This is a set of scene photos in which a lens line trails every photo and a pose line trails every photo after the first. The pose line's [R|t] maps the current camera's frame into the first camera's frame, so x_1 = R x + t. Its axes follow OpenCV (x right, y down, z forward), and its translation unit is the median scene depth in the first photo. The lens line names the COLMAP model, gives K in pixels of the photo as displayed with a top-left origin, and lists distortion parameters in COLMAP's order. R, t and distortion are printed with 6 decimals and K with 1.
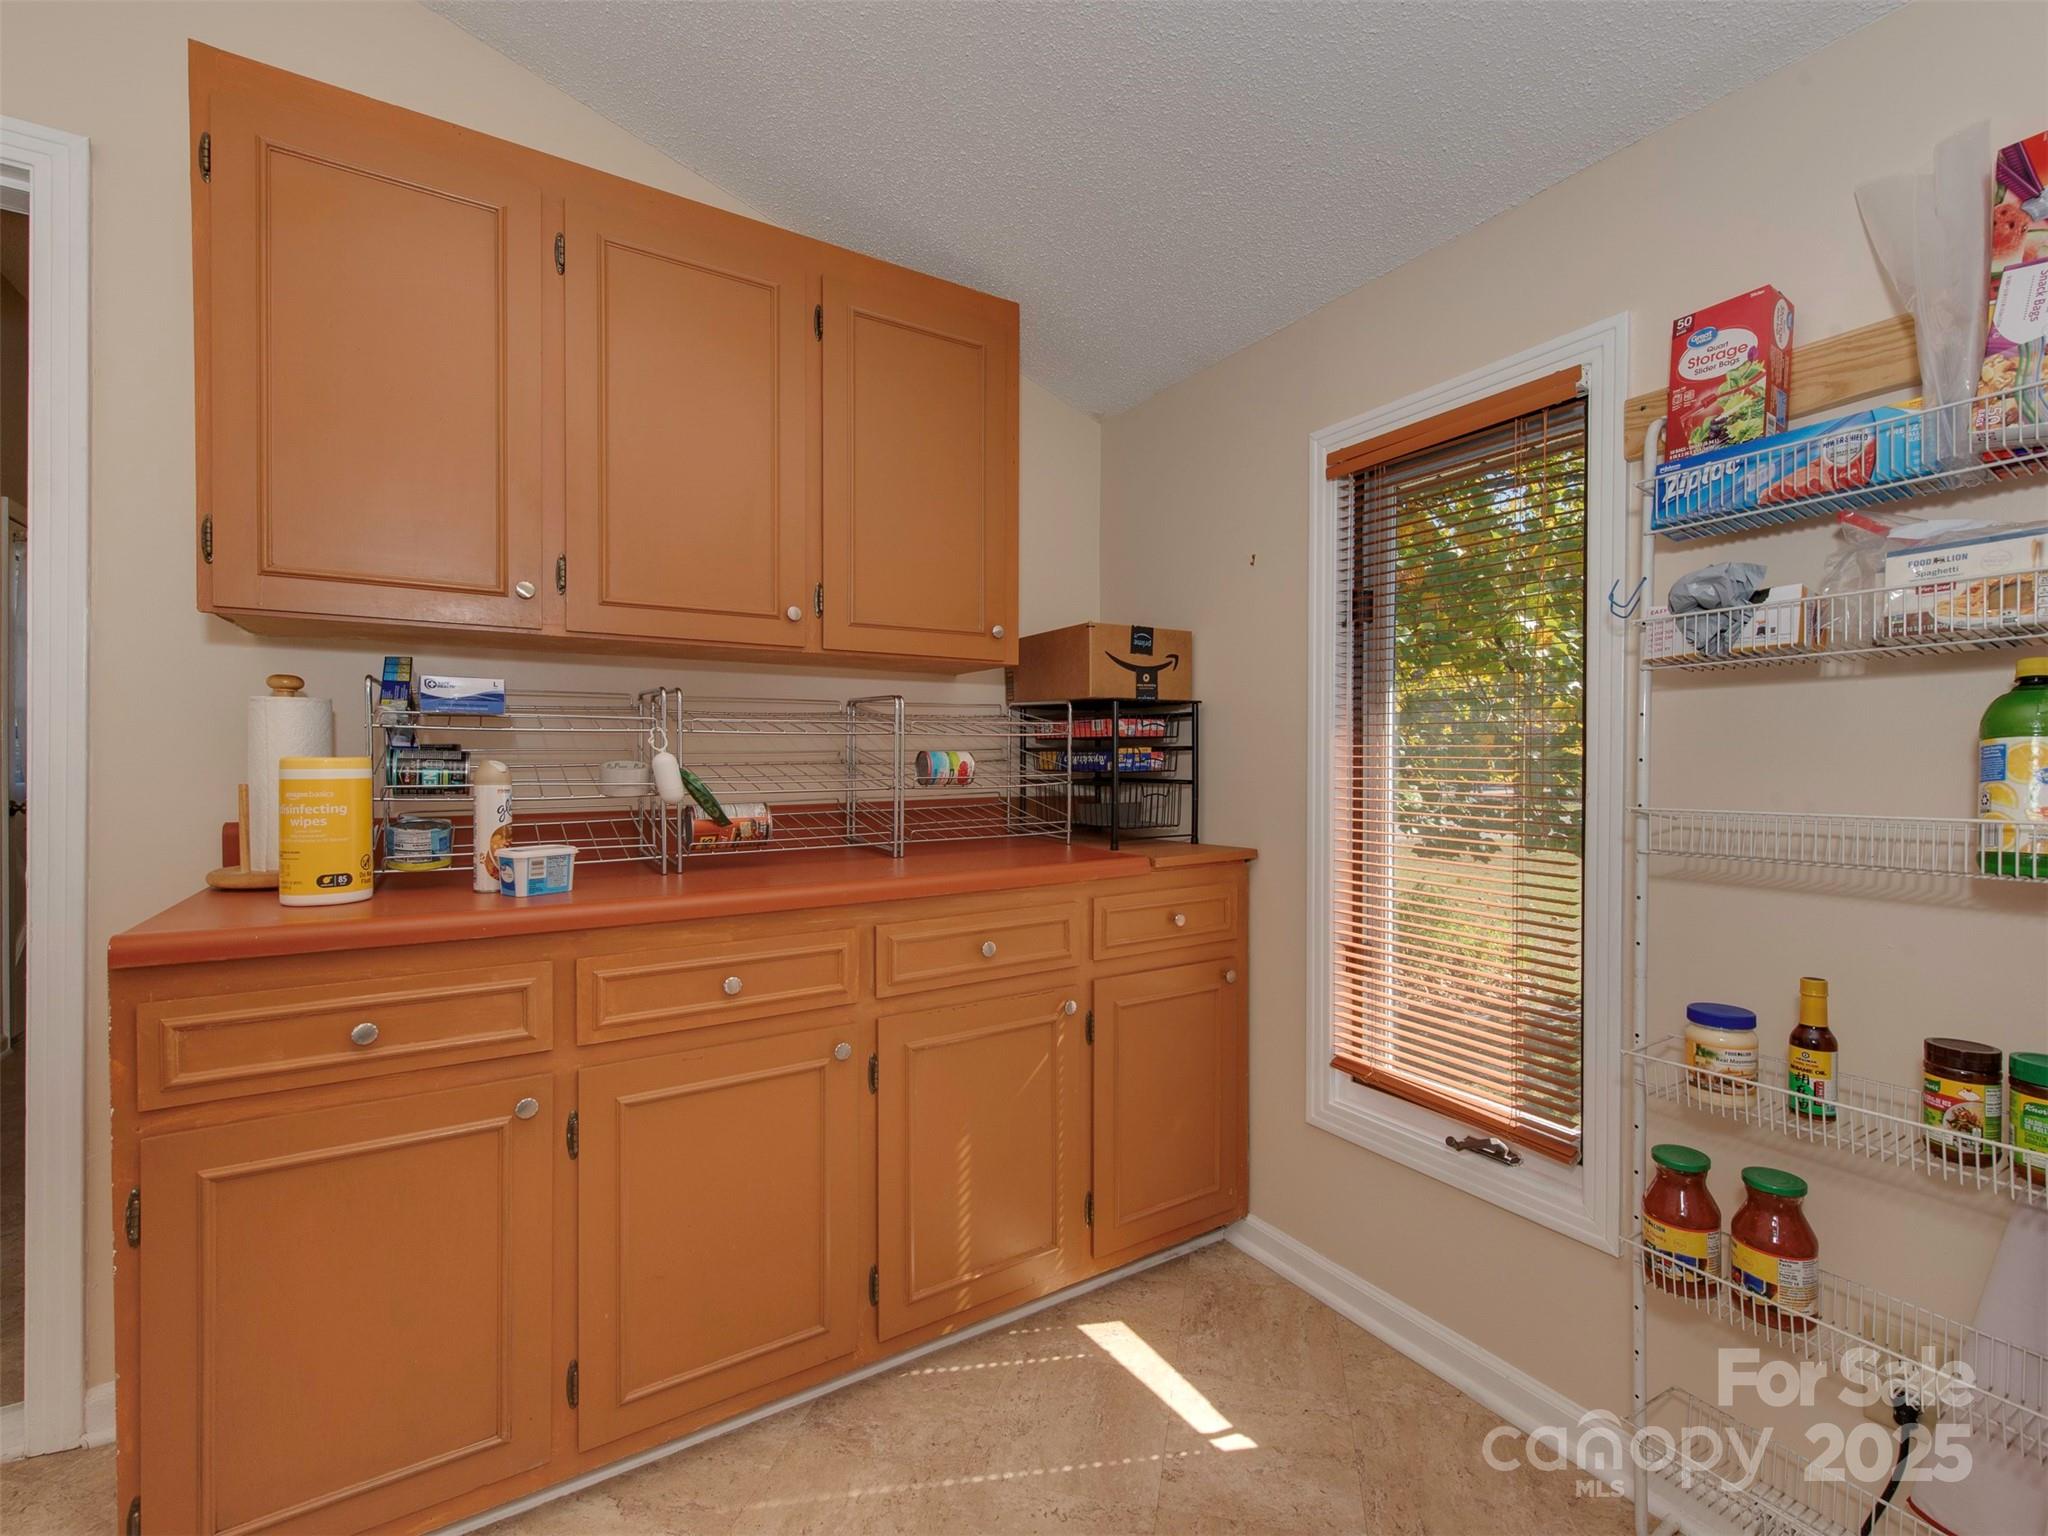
lens RADIAL K [[913.7, 0, 1052.2], [0, 913.7, 755.6], [0, 0, 1]] dist [0.000509, -0.000179]
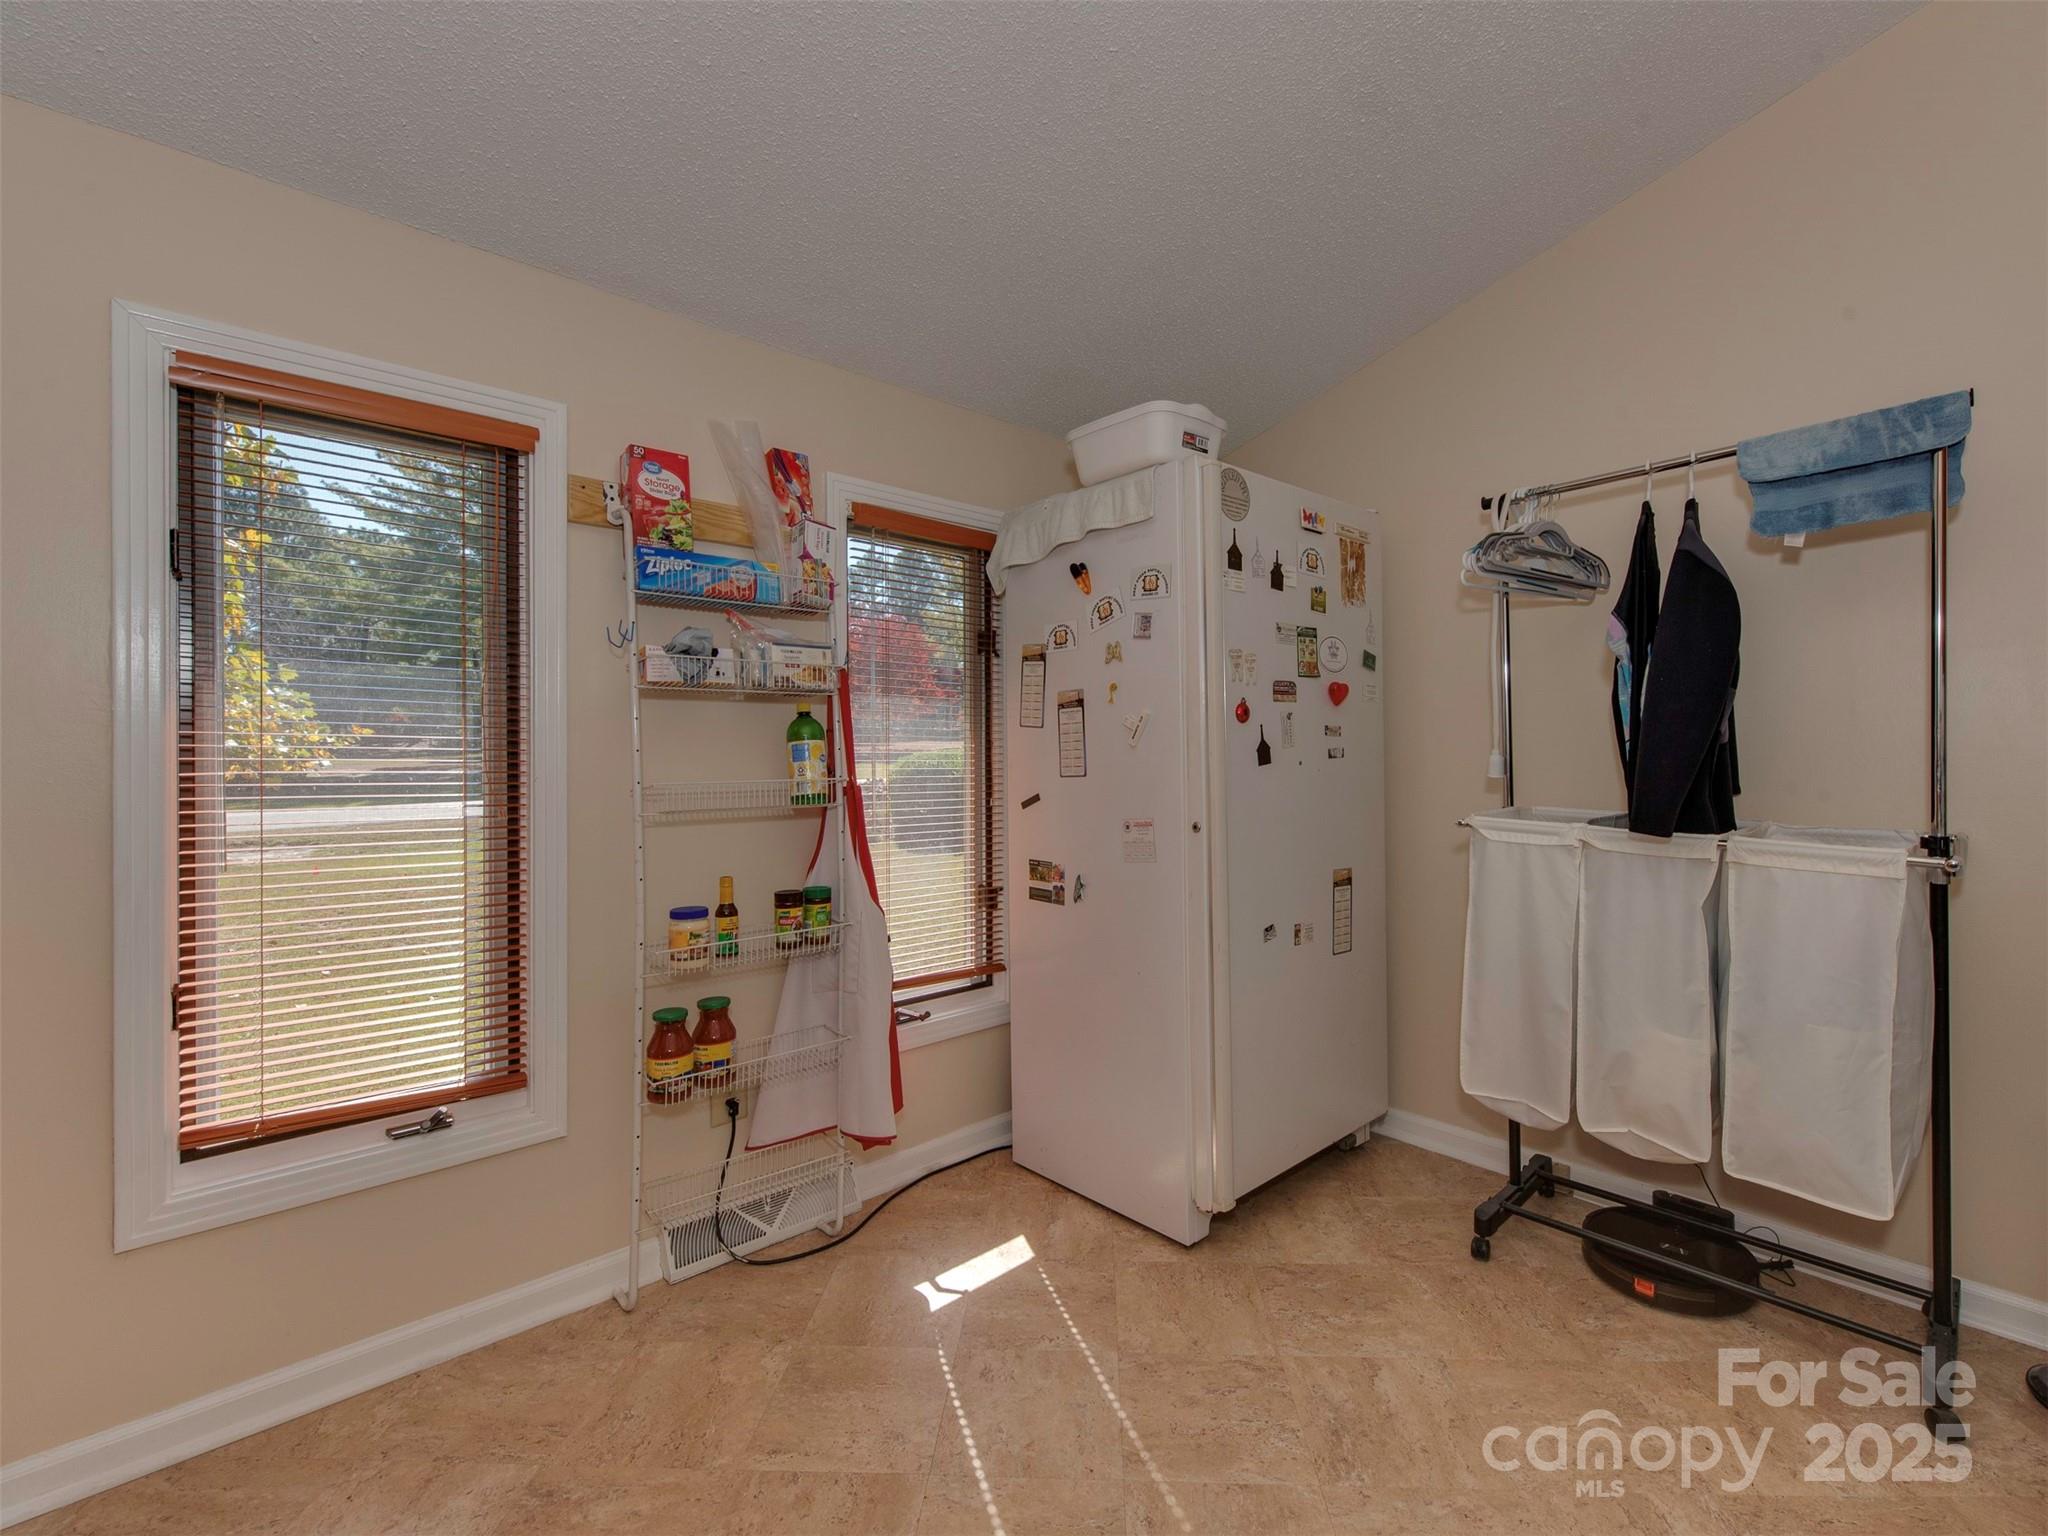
lens RADIAL K [[913.7, 0, 1052.2], [0, 913.7, 755.6], [0, 0, 1]] dist [0.000509, -0.000179]
pose [[-0.163359, -0.000575, 0.986566, -0.894574], [-0.000396, 1.000000, 0.000518, 0.010738], [-0.986567, -0.000306, -0.163359, 0.622032]]
